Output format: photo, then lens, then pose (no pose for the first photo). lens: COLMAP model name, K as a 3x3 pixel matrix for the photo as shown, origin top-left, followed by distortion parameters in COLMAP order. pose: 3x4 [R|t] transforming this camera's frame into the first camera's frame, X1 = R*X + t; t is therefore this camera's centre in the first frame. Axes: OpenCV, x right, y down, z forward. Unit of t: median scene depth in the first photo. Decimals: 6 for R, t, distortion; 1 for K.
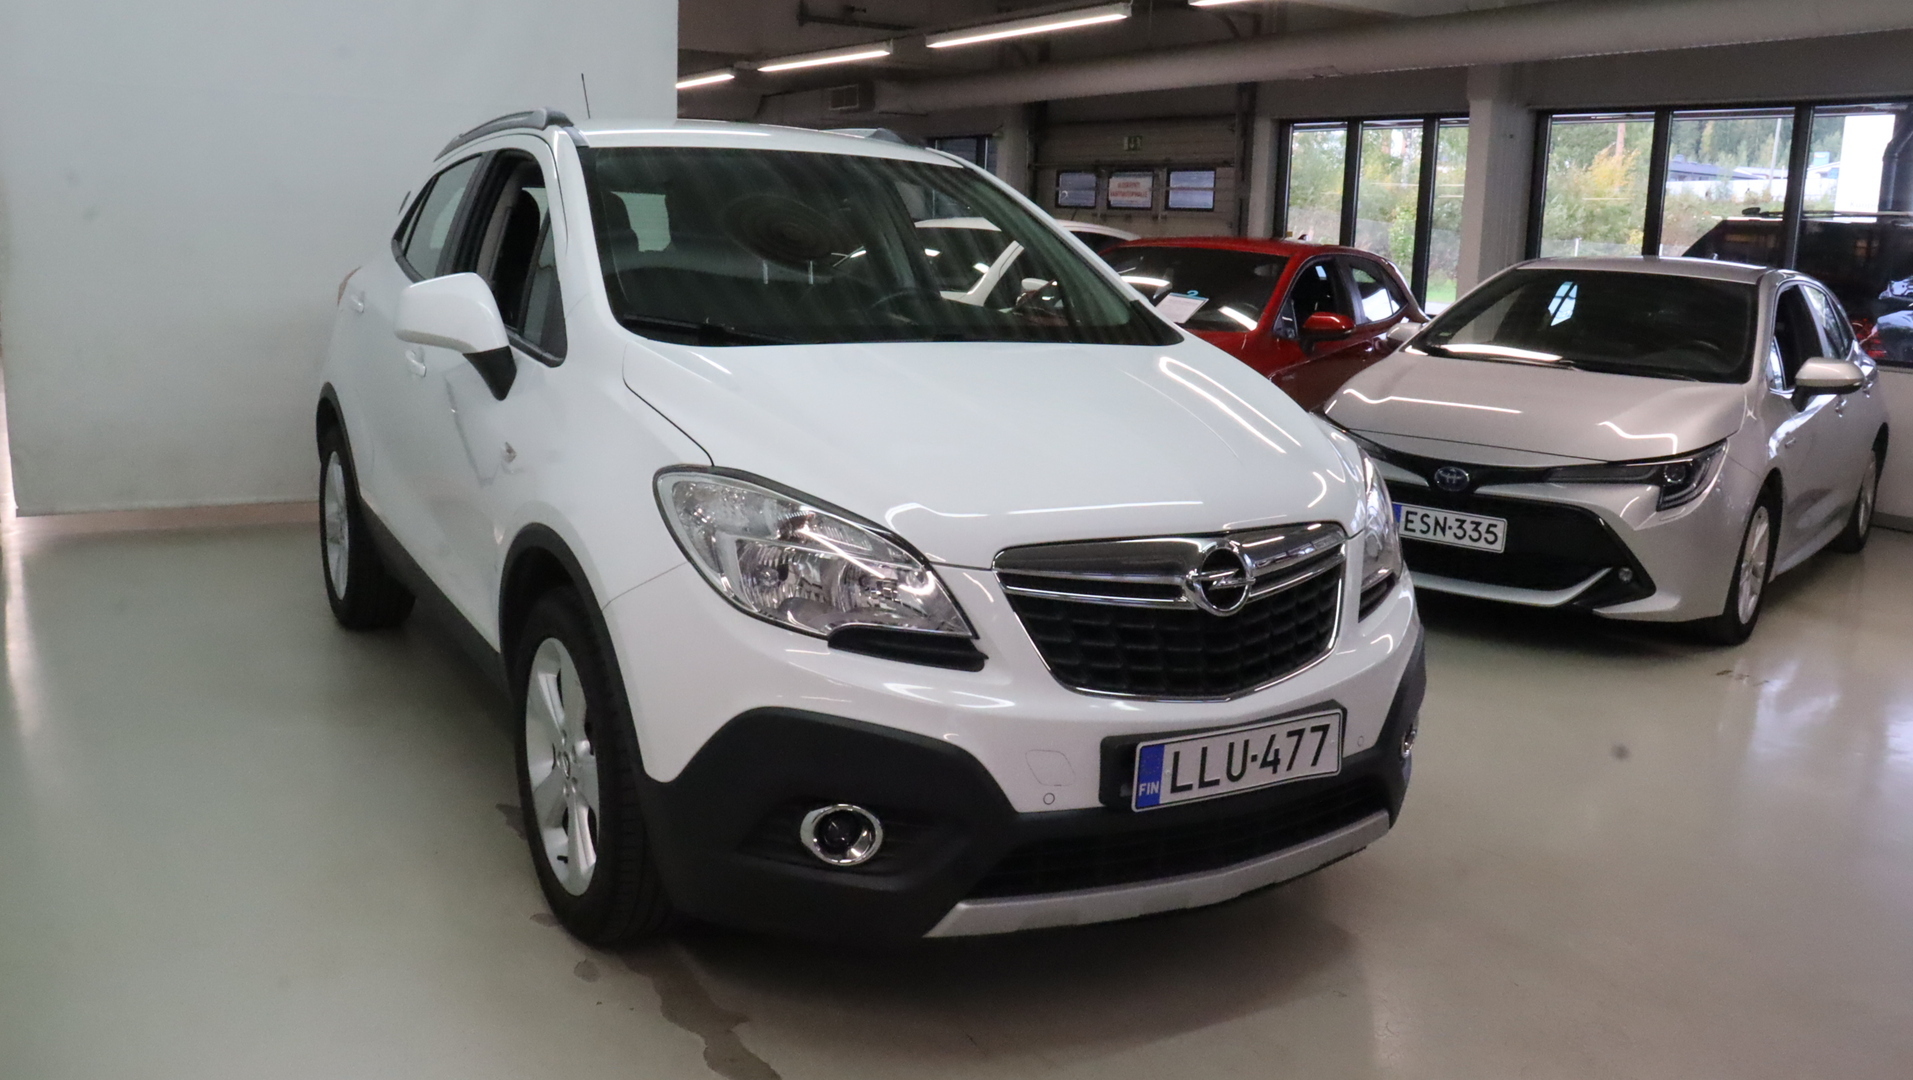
lens RADIAL K [[1585.2, 0, 956.5], [0, 1585.2, 540.0], [0, 0, 1]] dist [-0.185685, 0.152538]
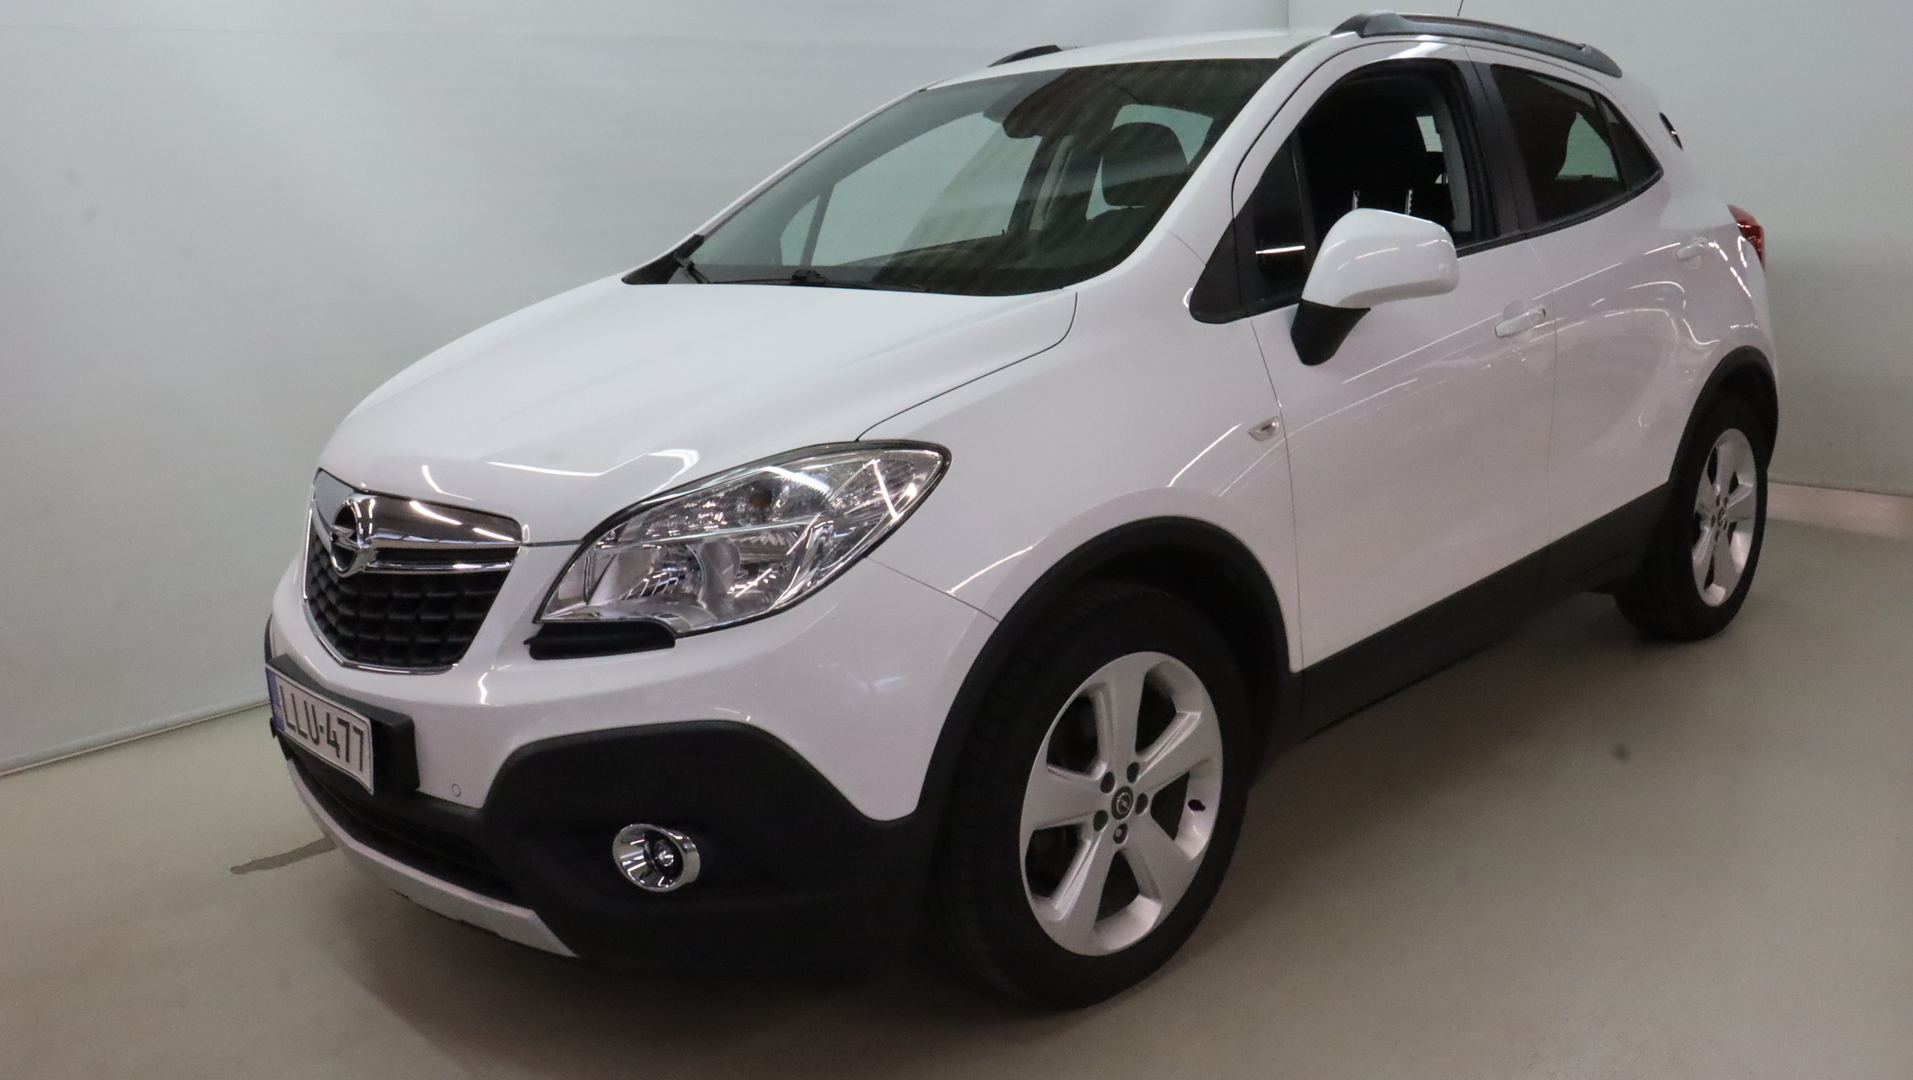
lens RADIAL K [[1585.2, 0, 956.5], [0, 1585.2, 540.0], [0, 0, 1]] dist [-0.185685, 0.152538]
pose [[0.230709, 0.171006, -0.957878, 1.136681], [-0.137415, 0.980295, 0.141911, -0.155632], [0.963271, 0.098887, 0.249662, 1.115070]]
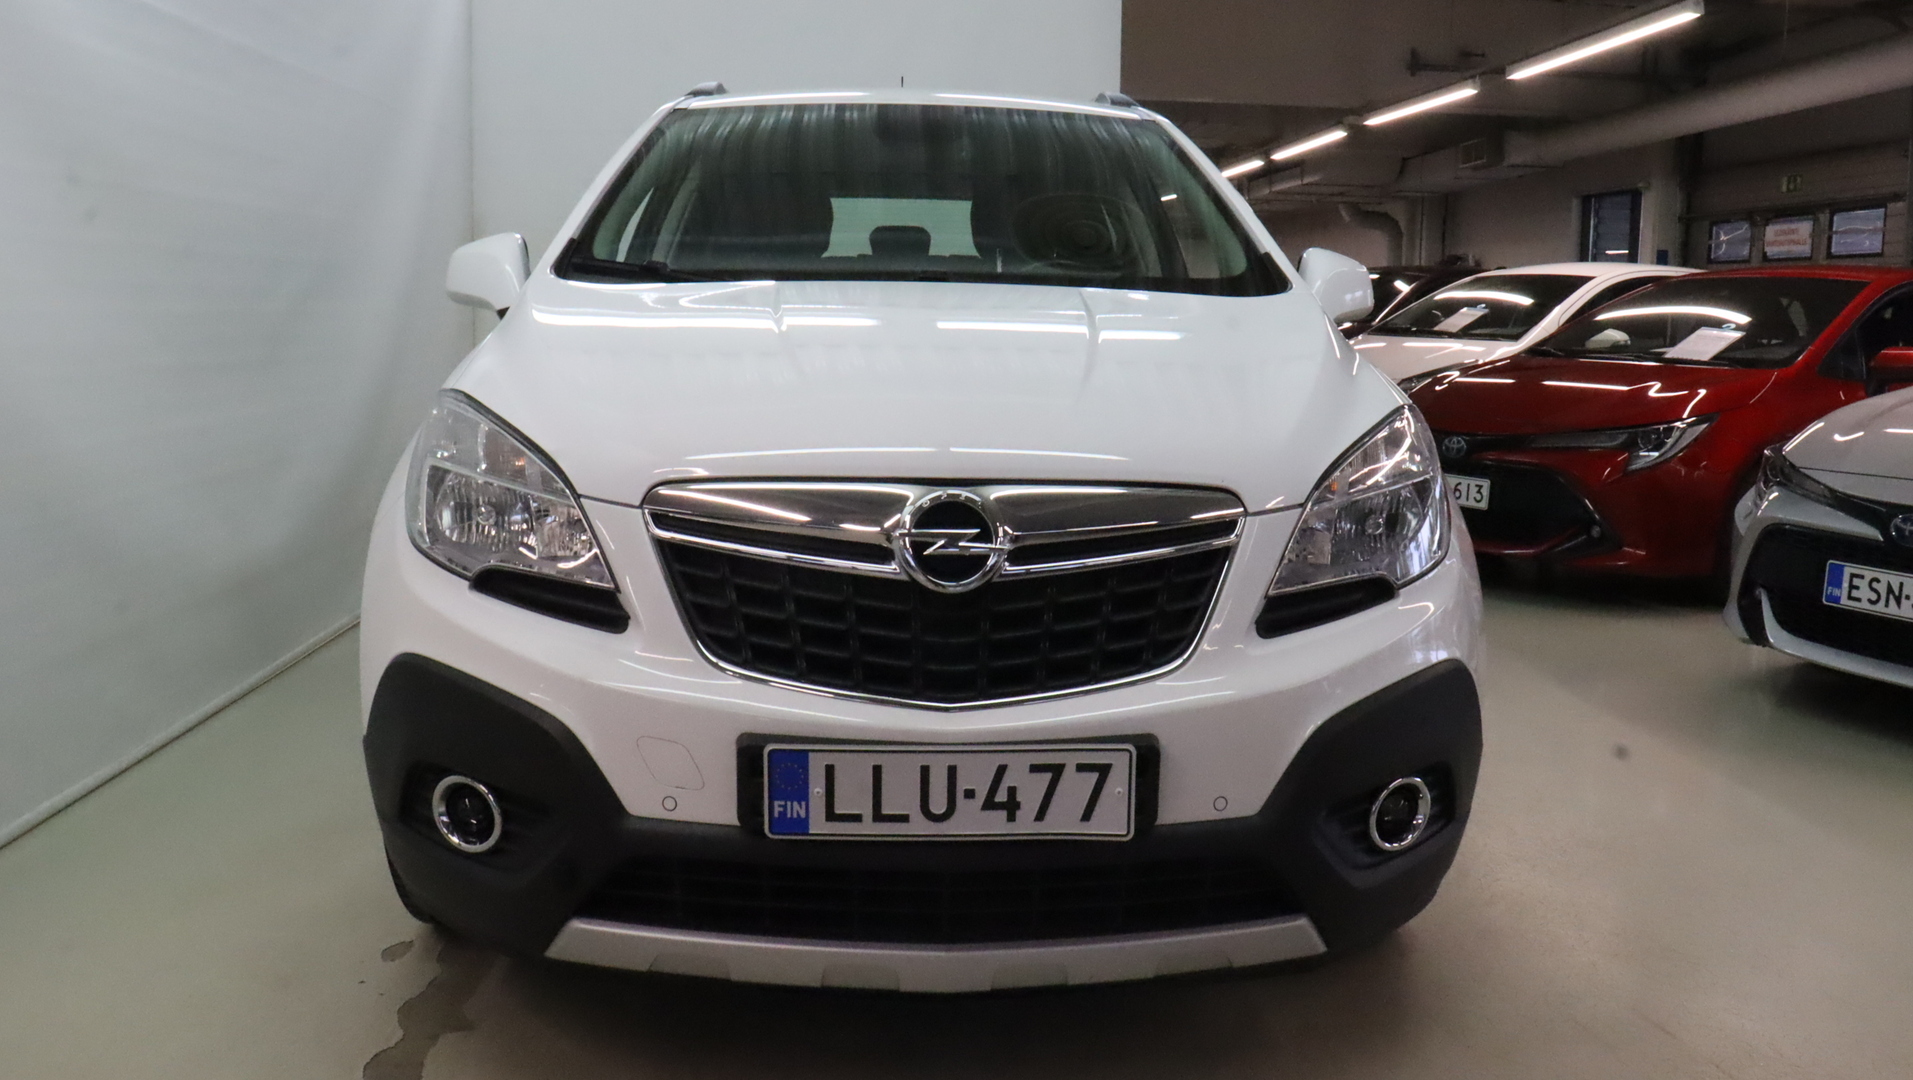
lens RADIAL K [[1535.0, 0, 956.5], [0, 1535.0, 540.0], [0, 0, 1]] dist [-0.067298, 0.011759]
pose [[0.889661, 0.046427, -0.454255, 0.491483], [-0.071944, 0.996644, -0.039042, 0.050909], [0.450918, 0.067415, 0.890016, 0.364247]]
